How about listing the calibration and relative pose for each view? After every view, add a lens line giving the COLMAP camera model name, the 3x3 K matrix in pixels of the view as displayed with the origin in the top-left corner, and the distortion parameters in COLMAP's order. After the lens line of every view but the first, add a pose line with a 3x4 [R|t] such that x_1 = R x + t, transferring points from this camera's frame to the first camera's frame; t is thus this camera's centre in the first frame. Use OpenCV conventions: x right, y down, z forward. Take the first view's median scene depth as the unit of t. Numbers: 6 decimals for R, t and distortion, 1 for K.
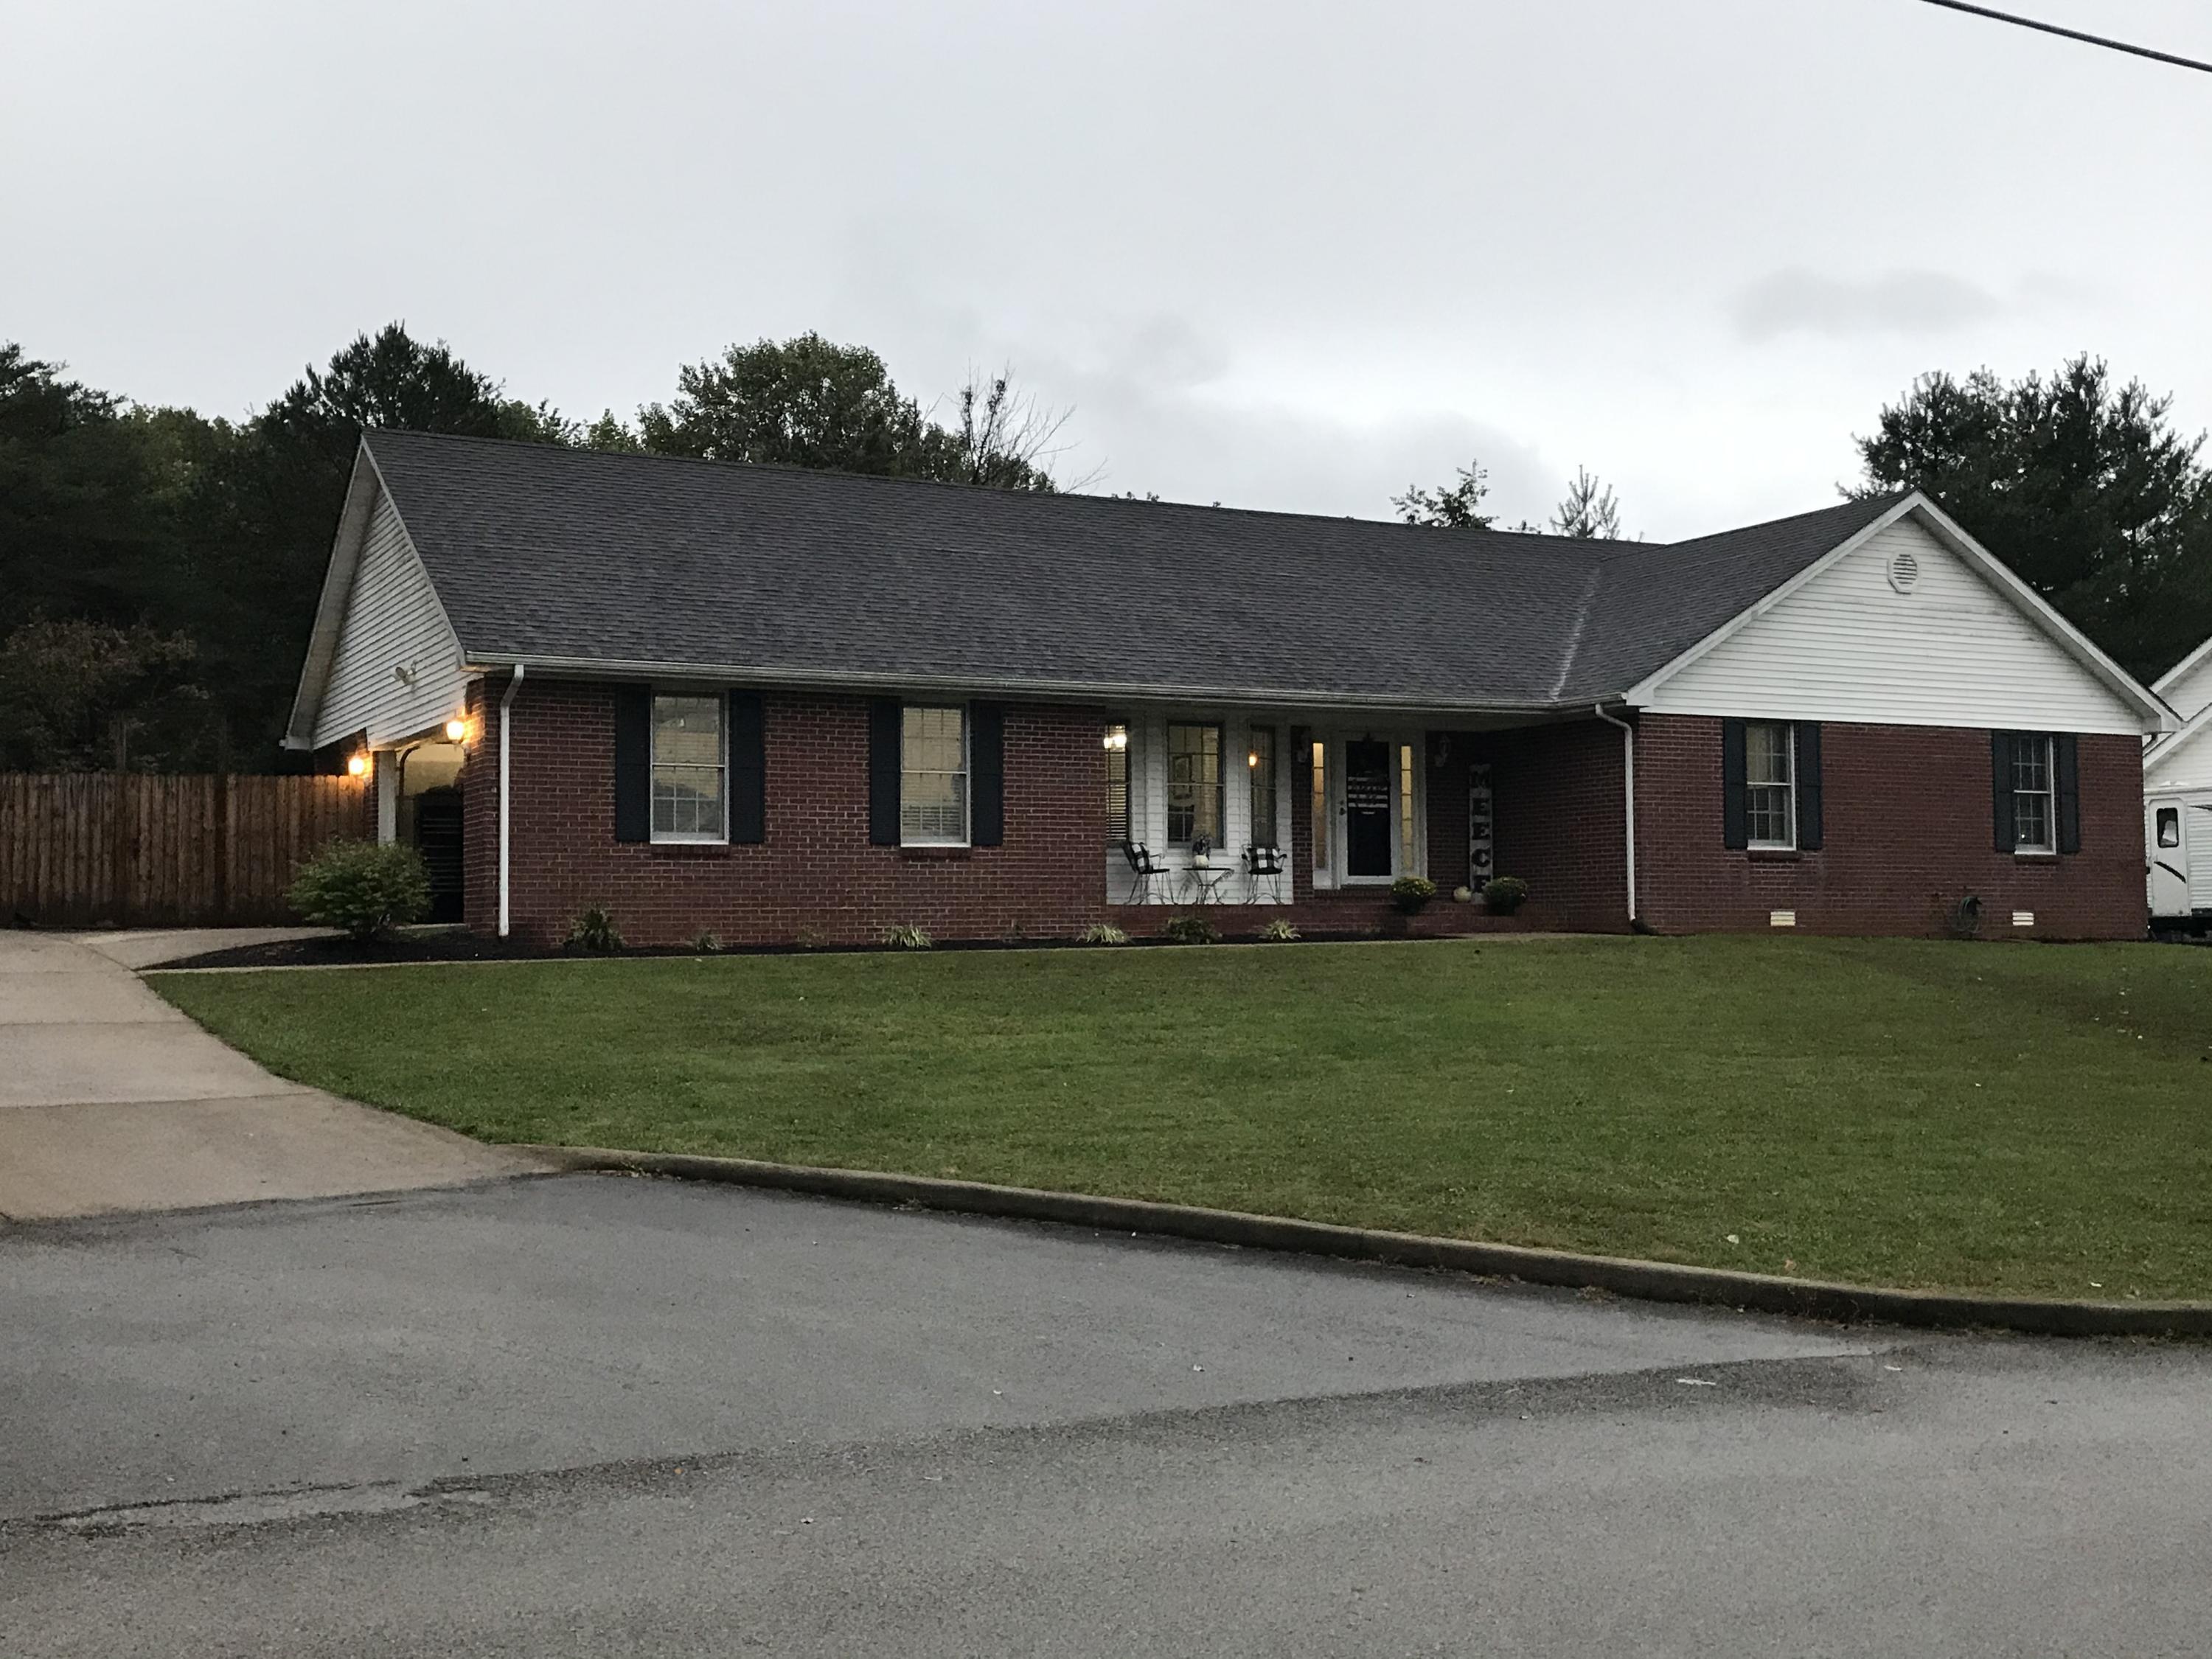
lens RADIAL K [[2321.1, 0, 1102.6], [0, 2321.1, 834.1], [0, 0, 1]] dist [0.075565, -0.274533]
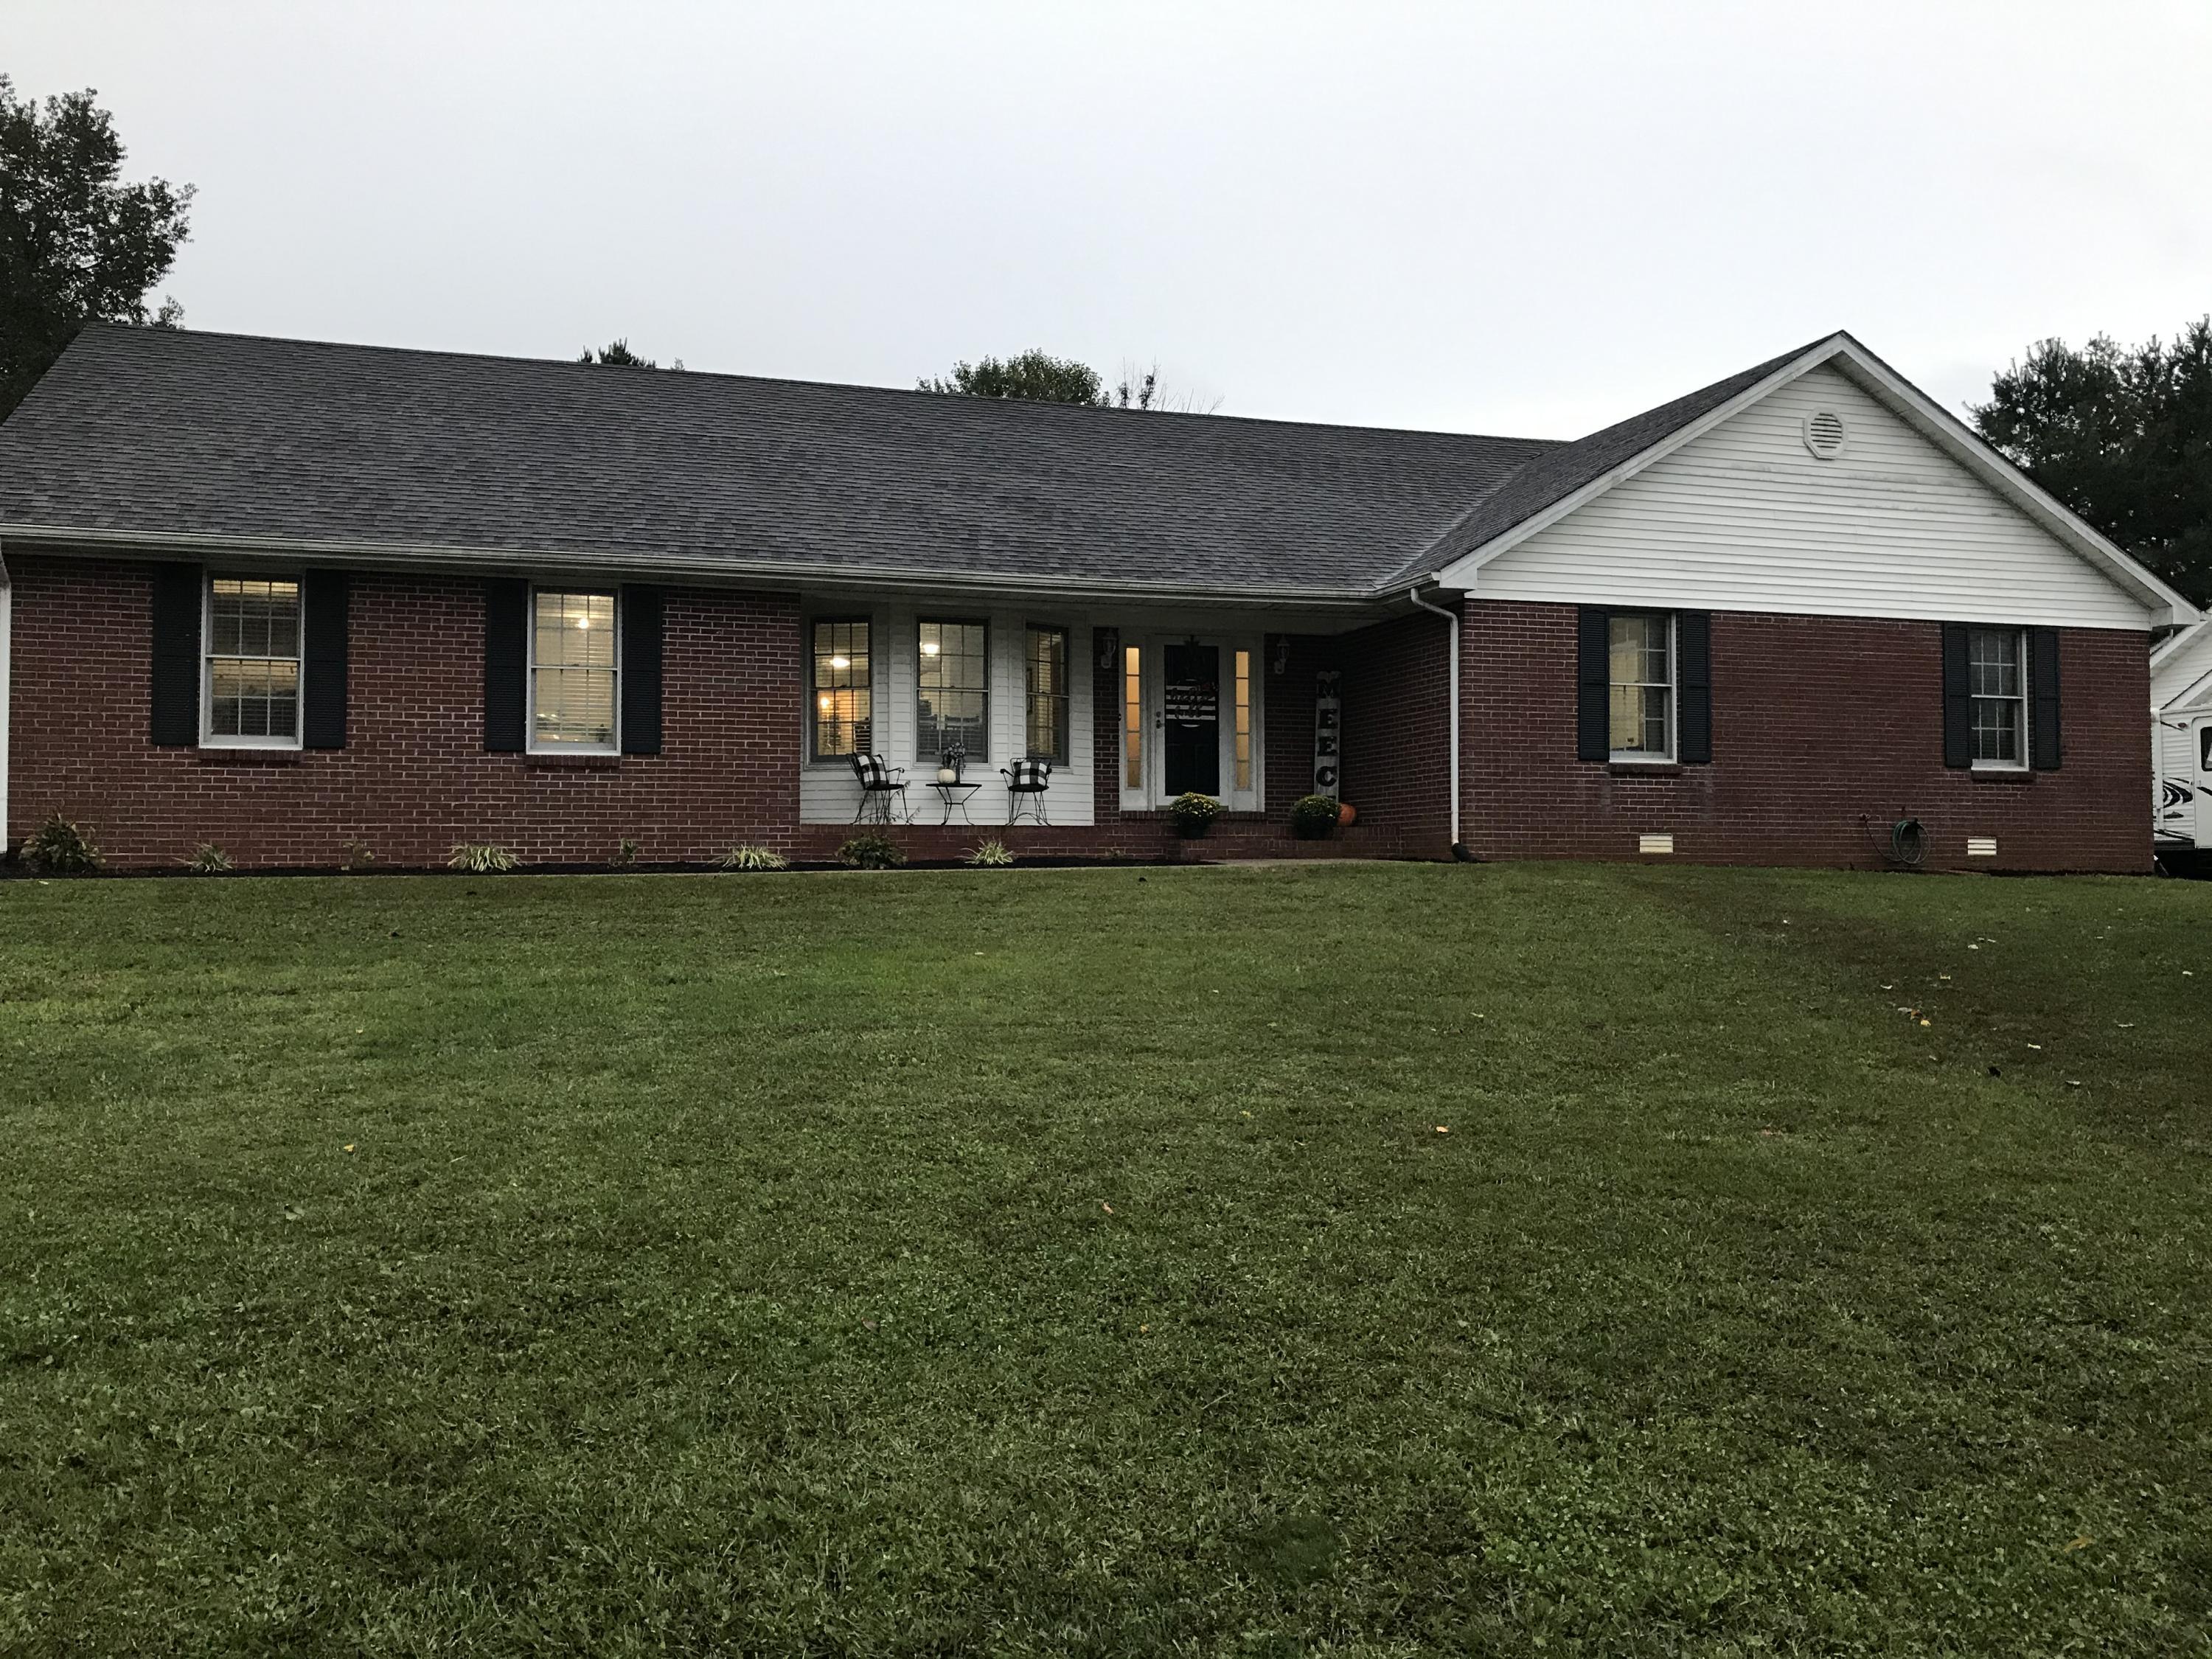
lens RADIAL K [[1812.7, 0, 1114.4], [0, 1812.7, 822.3], [0, 0, 1]] dist [0.042164, -0.029334]
pose [[0.987296, 0.000852, -0.158892, 0.200375], [0.001698, 0.999872, 0.015914, 0.017267], [0.158885, -0.015982, 0.987168, 0.315395]]
